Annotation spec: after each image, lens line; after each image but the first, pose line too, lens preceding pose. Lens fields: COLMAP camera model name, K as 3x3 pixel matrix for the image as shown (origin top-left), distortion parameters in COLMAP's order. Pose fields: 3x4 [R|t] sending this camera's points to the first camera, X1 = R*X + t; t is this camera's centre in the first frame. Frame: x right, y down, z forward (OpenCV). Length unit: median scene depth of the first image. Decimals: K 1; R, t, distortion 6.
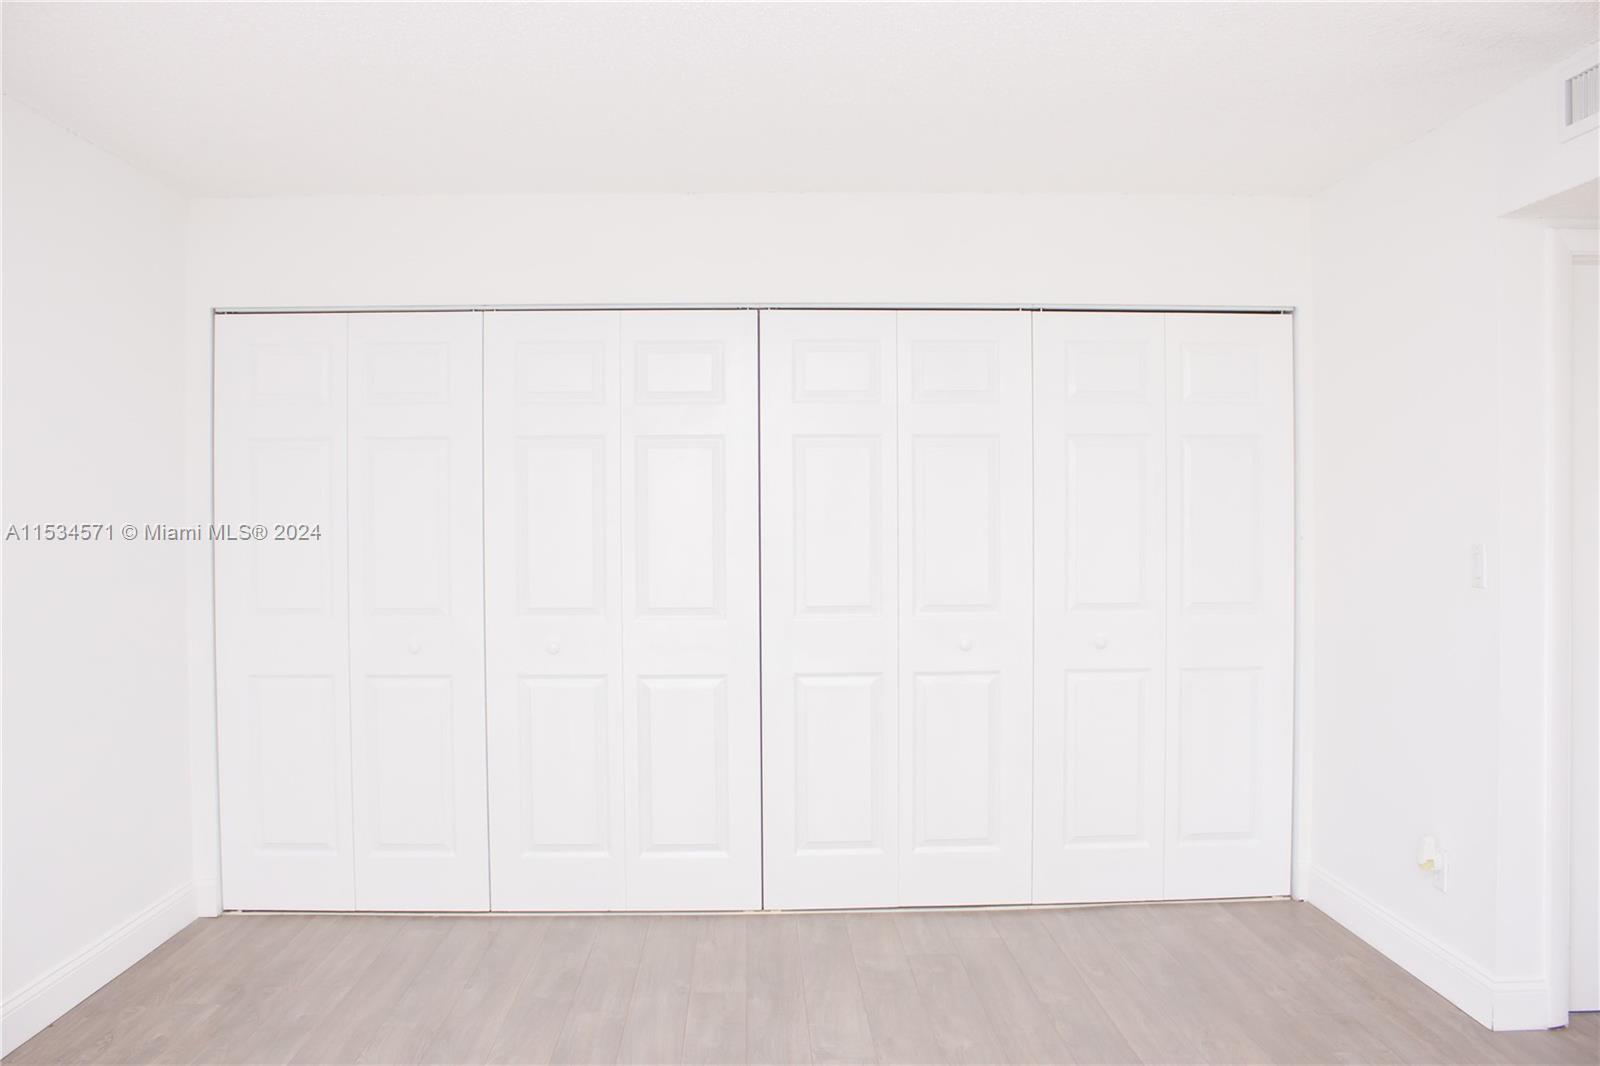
lens RADIAL K [[1373.7, 0, 800.0], [0, 1373.7, 533.0], [0, 0, 1]] dist [-0.166168, 0.139356]
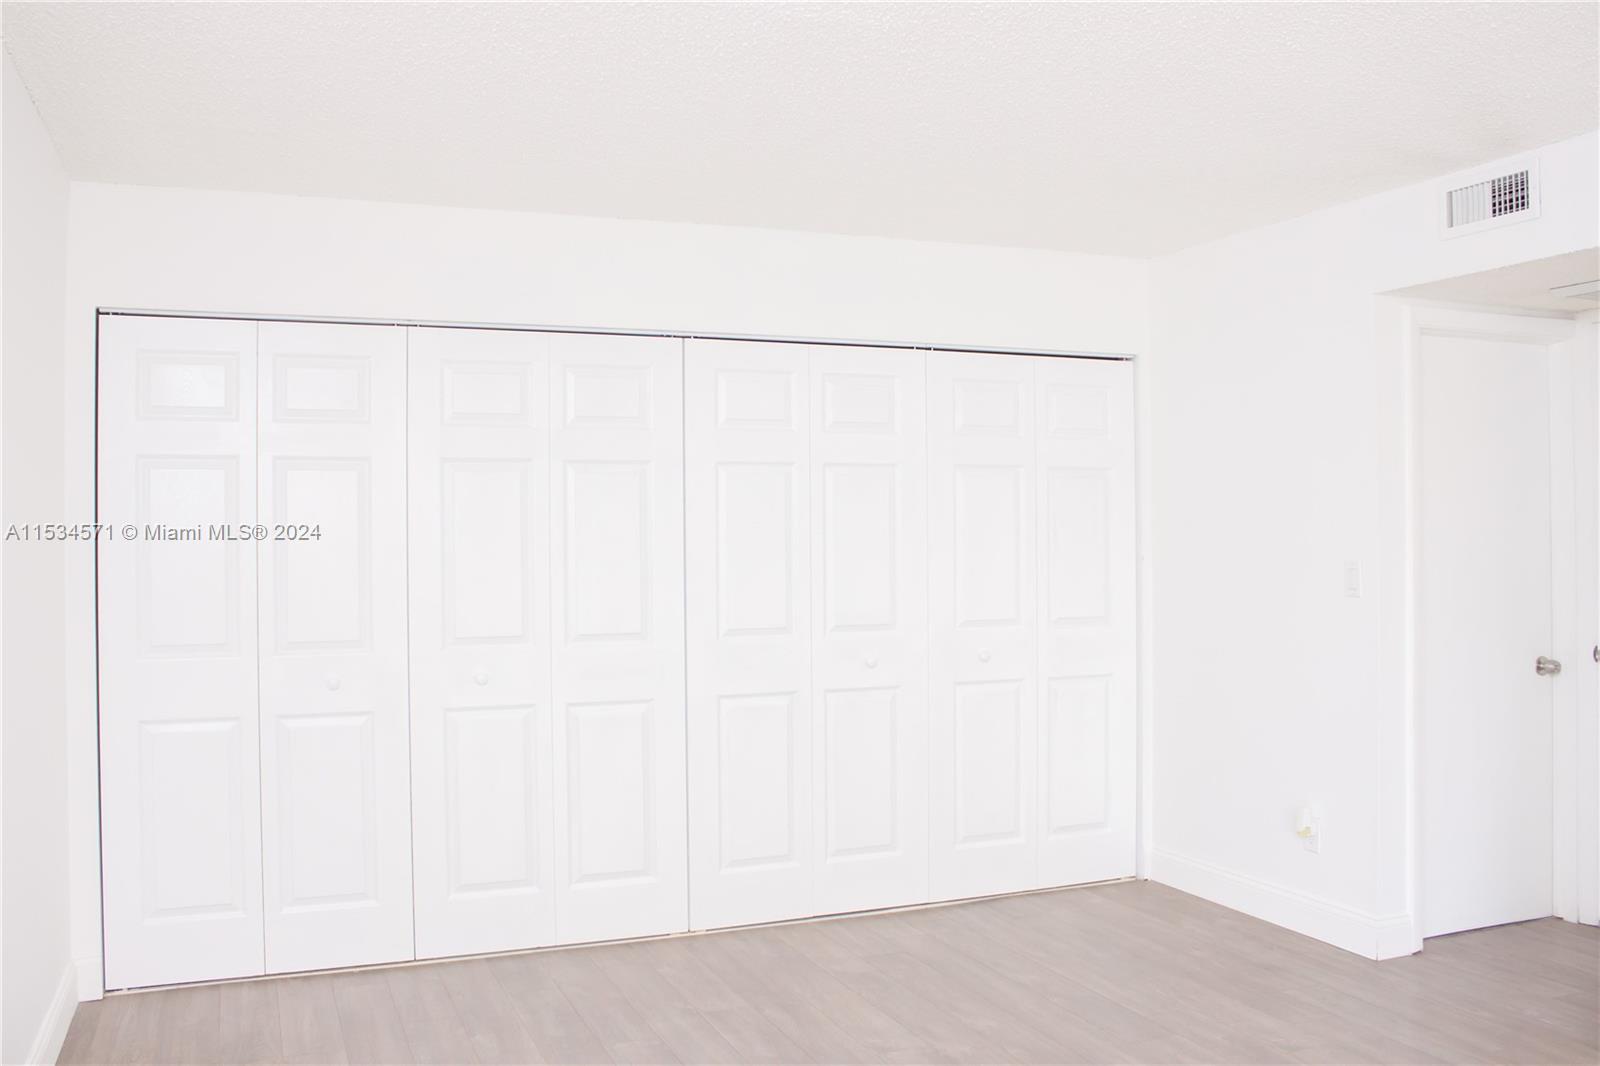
lens RADIAL K [[1415.3, 0, 800.0], [0, 1415.3, 533.0], [0, 0, 1]] dist [-0.177063, 0.166478]
pose [[0.937931, -0.001371, 0.346820, -0.312354], [0.008229, 0.999799, -0.018300, 0.001323], [-0.346726, 0.020018, 0.937753, -0.006647]]
